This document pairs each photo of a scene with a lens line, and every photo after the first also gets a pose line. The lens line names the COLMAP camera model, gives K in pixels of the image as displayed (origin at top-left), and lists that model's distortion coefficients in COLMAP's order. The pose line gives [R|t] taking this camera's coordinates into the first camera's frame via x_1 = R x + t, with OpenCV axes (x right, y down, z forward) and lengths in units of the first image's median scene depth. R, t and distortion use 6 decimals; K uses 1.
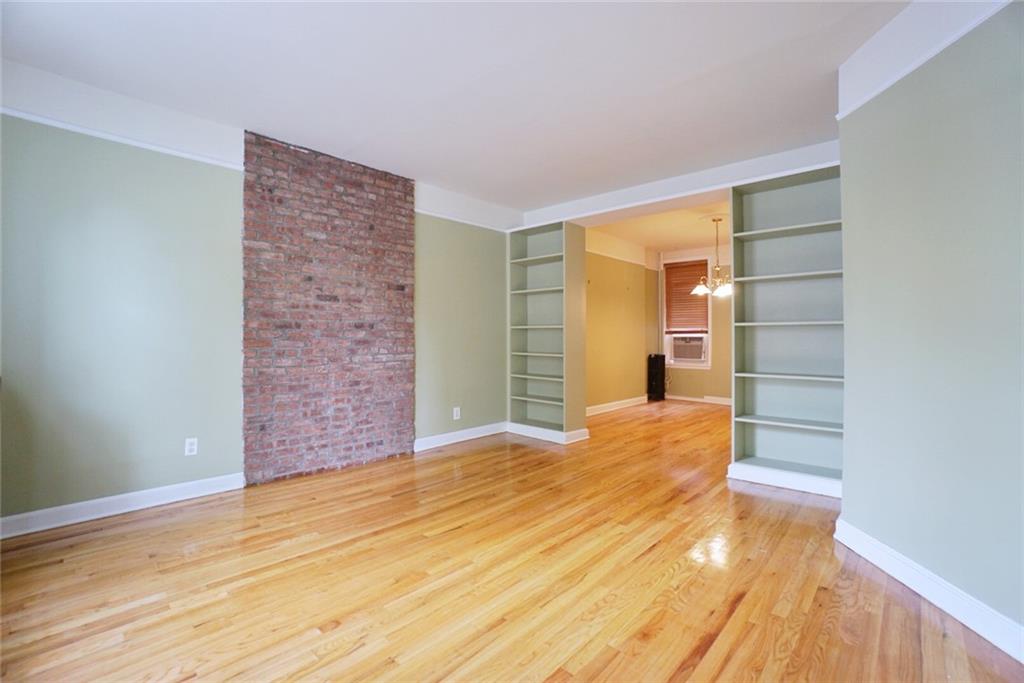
lens RADIAL K [[450.4, 0, 505.8], [0, 450.4, 337.7], [0, 0, 1]] dist [-0.065751, 0.025009]
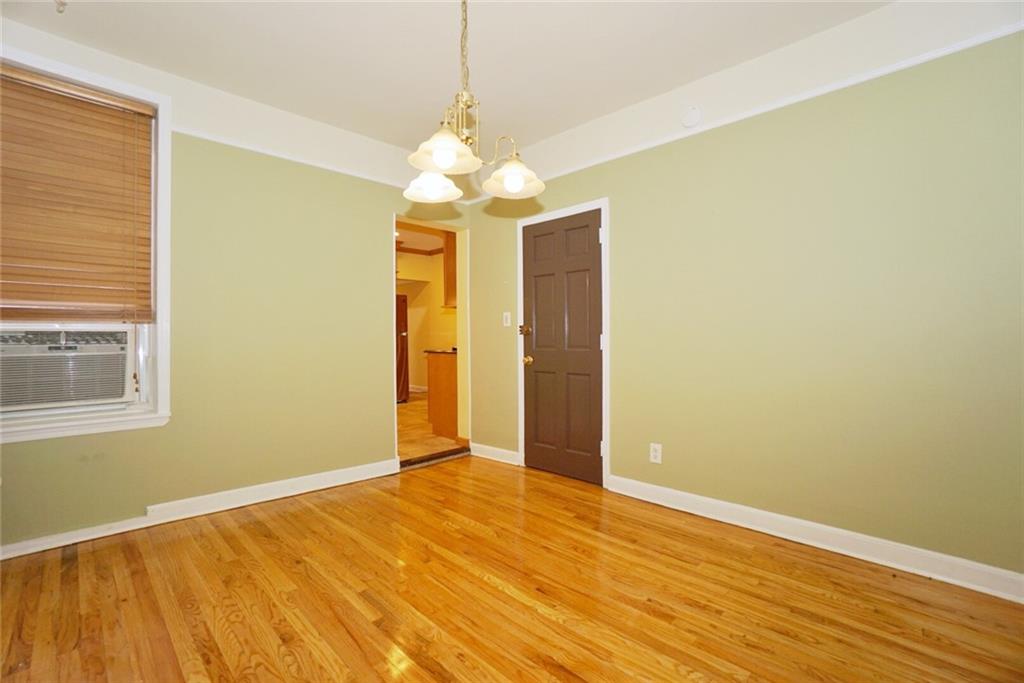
lens RADIAL K [[450.4, 0, 505.8], [0, 450.4, 337.7], [0, 0, 1]] dist [-0.065751, 0.025009]
pose [[0.024377, 0.001553, 0.999702, 0.293009], [0.003098, 0.999994, -0.001629, 0.010226], [-0.999698, 0.003137, 0.024372, 1.545657]]
